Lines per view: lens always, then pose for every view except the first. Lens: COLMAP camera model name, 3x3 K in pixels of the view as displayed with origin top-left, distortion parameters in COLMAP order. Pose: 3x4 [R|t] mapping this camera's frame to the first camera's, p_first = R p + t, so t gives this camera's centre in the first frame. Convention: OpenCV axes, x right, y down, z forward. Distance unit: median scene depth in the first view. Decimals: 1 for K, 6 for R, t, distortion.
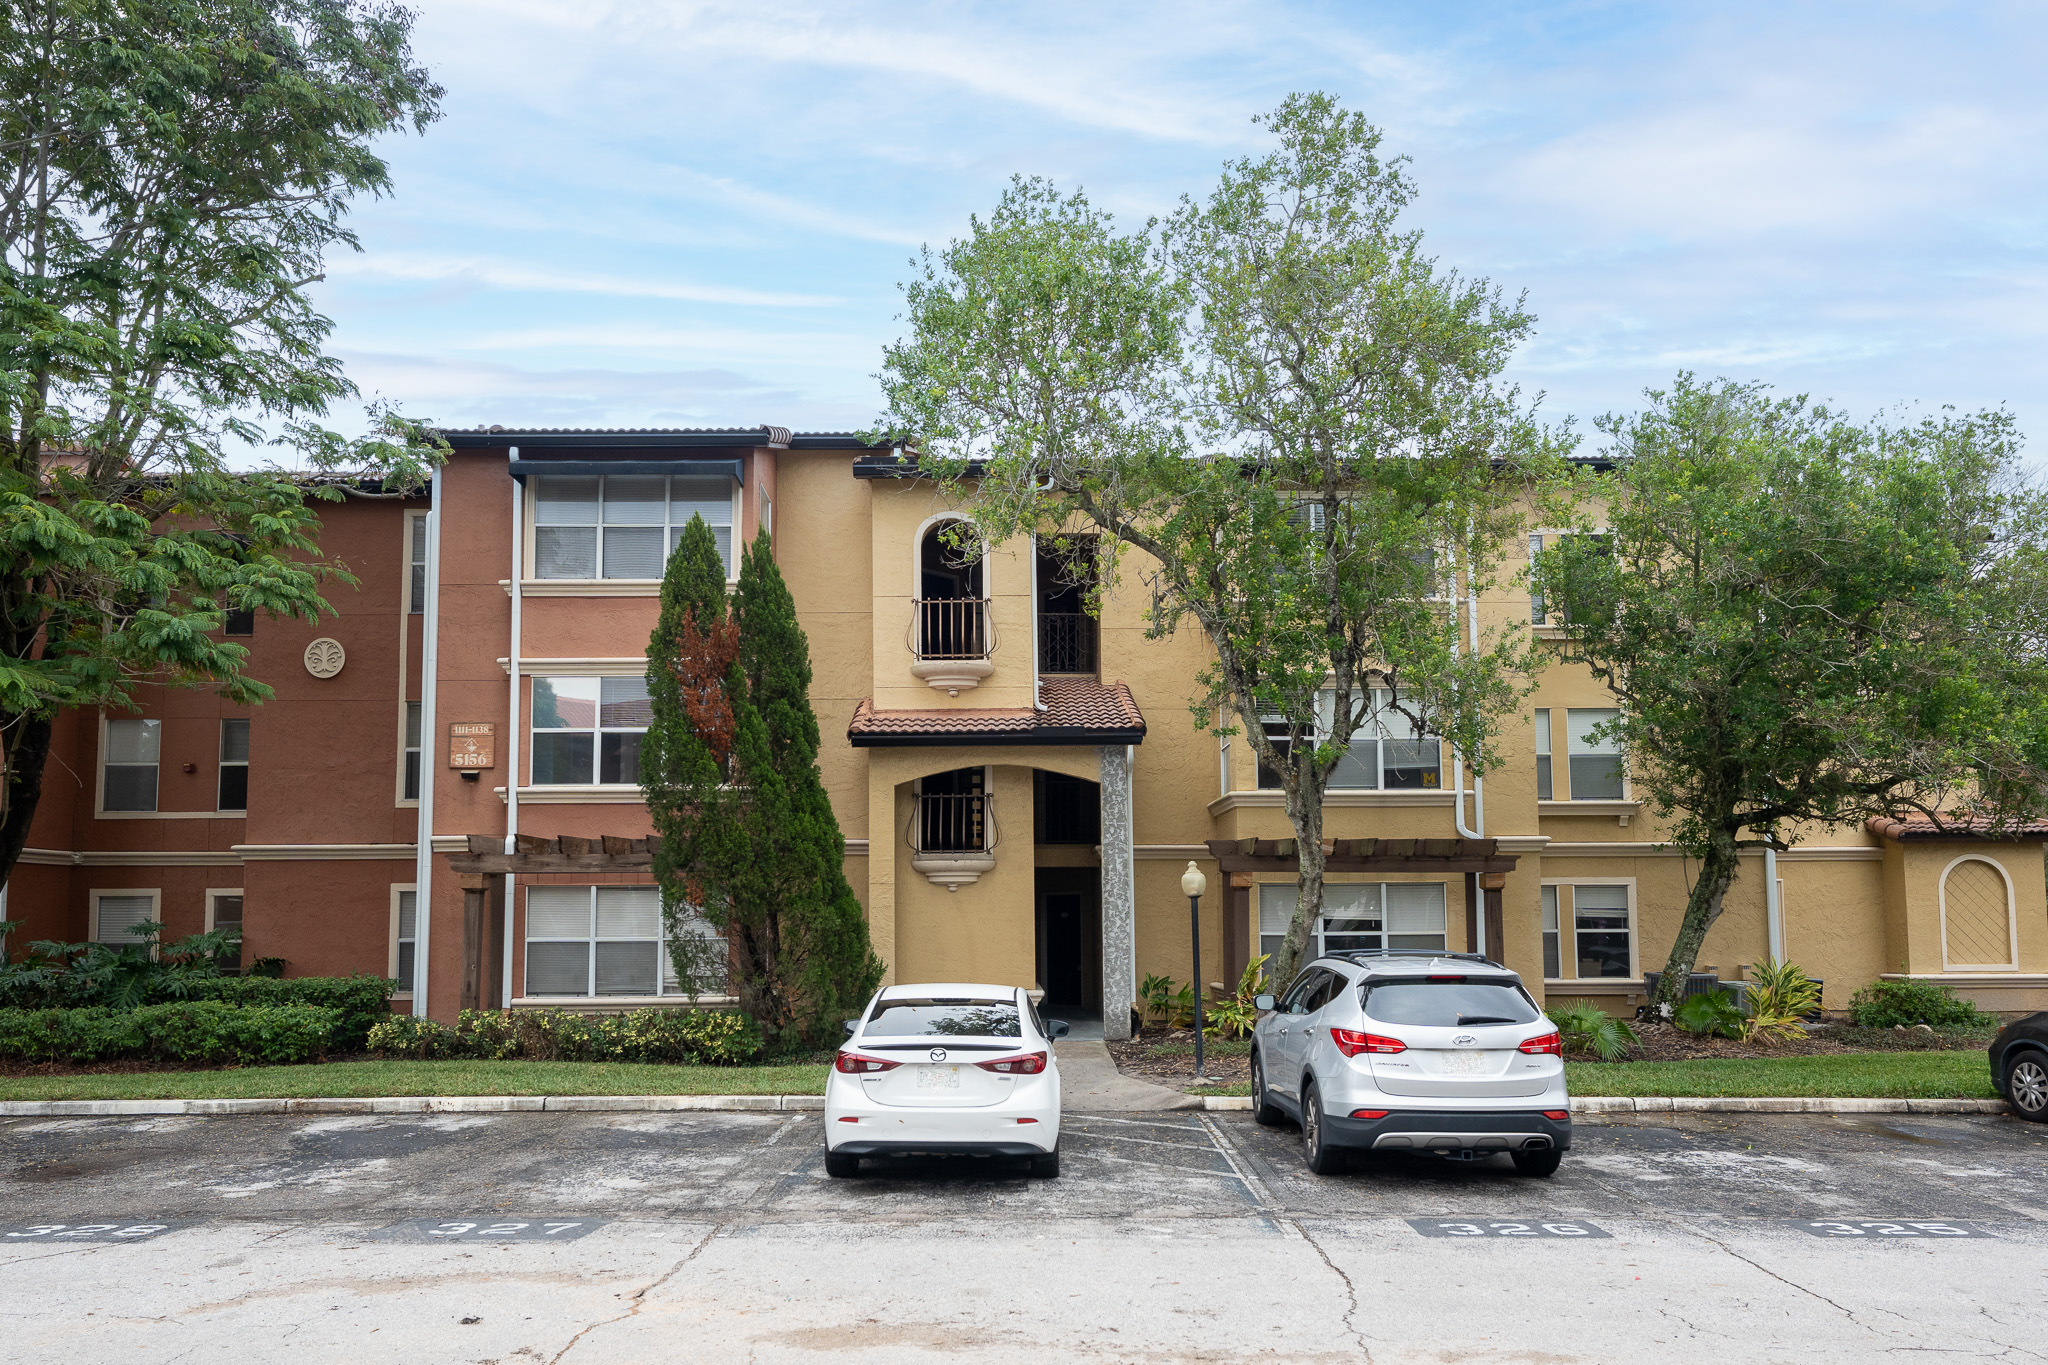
lens RADIAL K [[2137.4, 0, 1025.4], [0, 2137.4, 683.5], [0, 0, 1]] dist [0.002473, 0.000000]
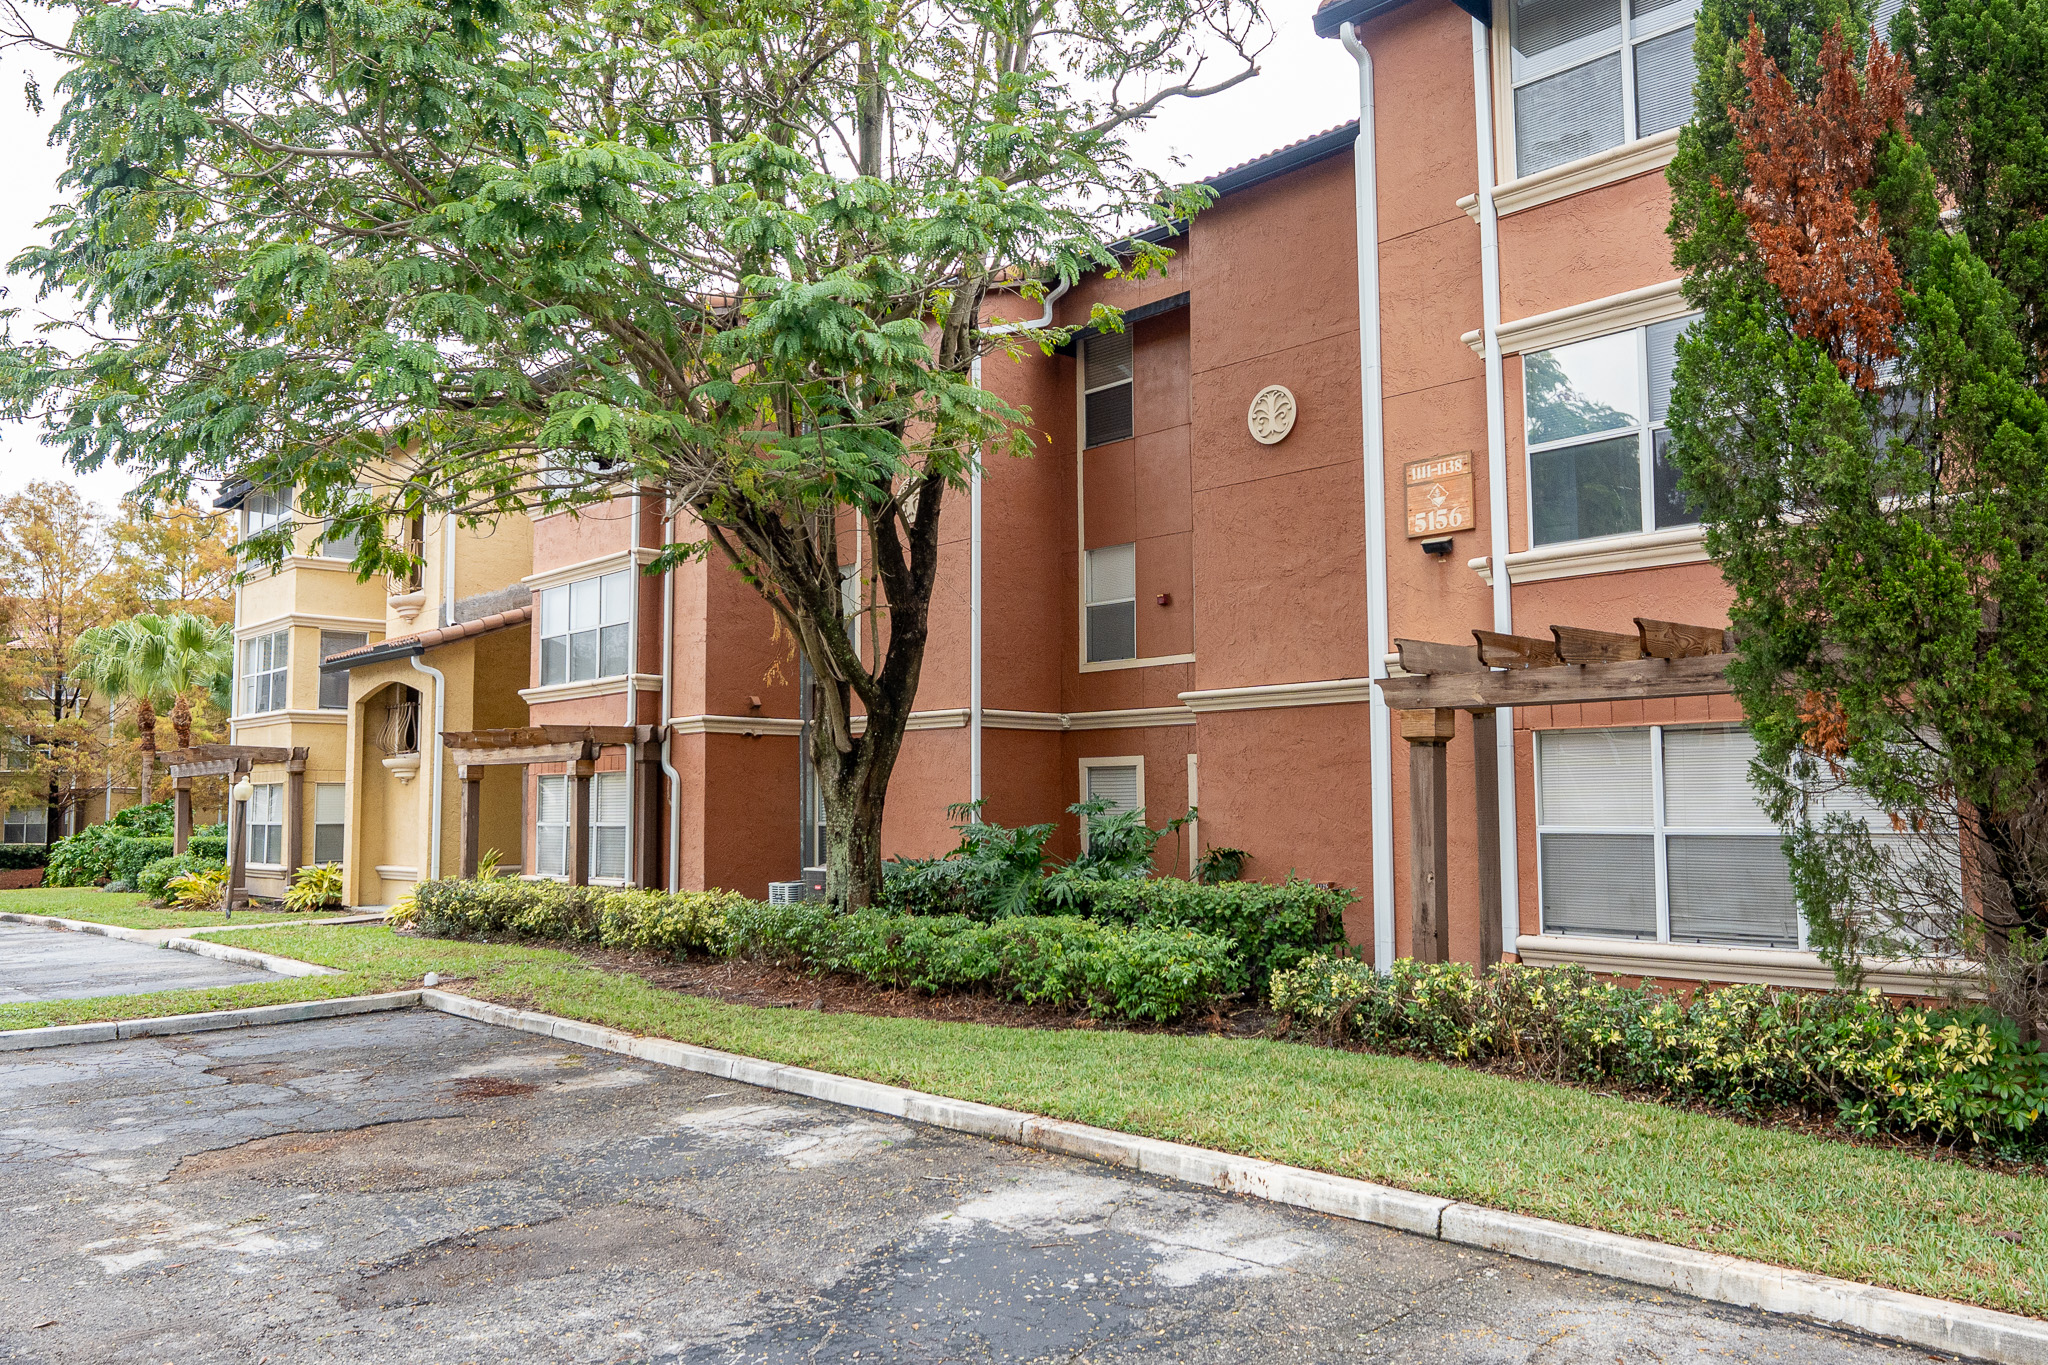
lens RADIAL K [[1511.1, 0, 1028.3], [0, 1511.1, 681.6], [0, 0, 1]] dist [-0.008088, -0.006302]
pose [[0.731827, -0.054758, -0.679287, -0.067338], [0.077865, 0.996958, 0.003522, 0.073471], [0.677027, -0.055471, 0.733865, 0.655066]]
